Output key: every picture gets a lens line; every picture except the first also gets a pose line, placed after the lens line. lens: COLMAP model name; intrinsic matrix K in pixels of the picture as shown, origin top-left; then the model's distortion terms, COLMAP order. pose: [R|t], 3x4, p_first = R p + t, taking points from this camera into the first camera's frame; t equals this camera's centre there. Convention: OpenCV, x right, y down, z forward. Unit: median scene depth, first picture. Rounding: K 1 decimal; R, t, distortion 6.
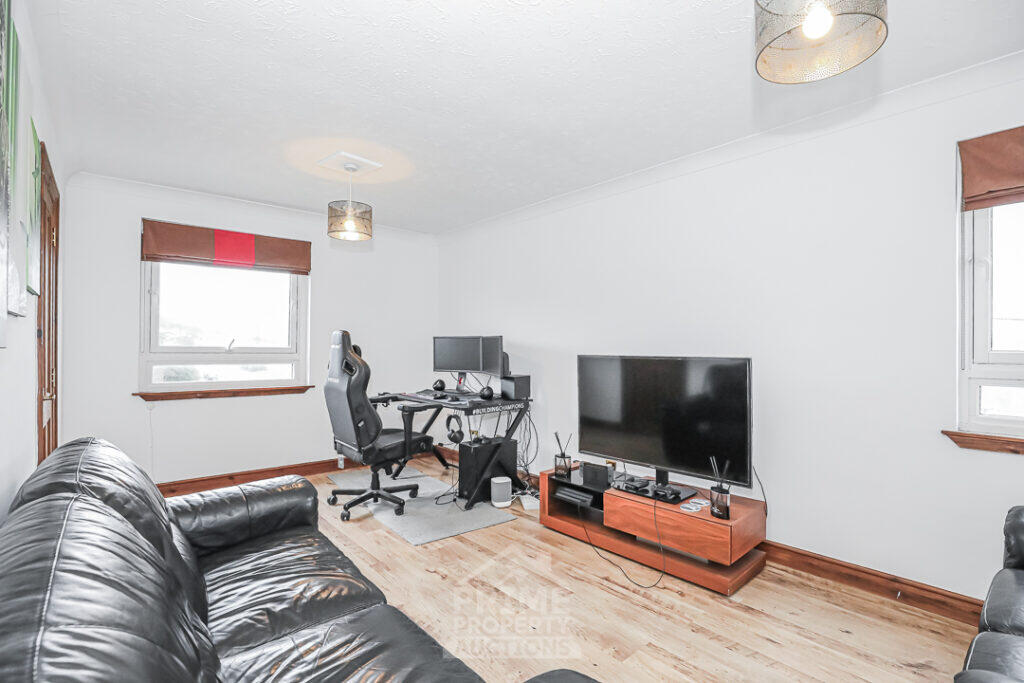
lens RADIAL K [[501.8, 0, 513.7], [0, 501.8, 345.3], [0, 0, 1]] dist [-0.003203, -0.000215]
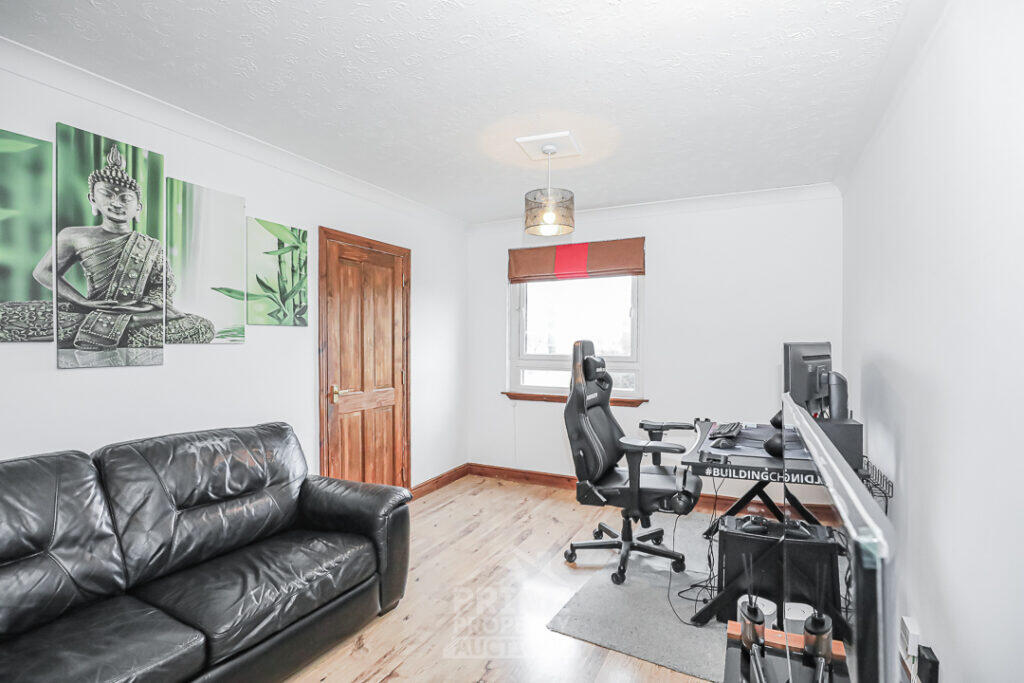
lens RADIAL K [[501.8, 0, 513.7], [0, 501.8, 345.3], [0, 0, 1]] dist [-0.003203, -0.000215]
pose [[0.381387, 0.003015, -0.924411, 0.386261], [0.006736, 0.999959, 0.006041, -0.026369], [0.924391, -0.008531, 0.381351, 0.532216]]
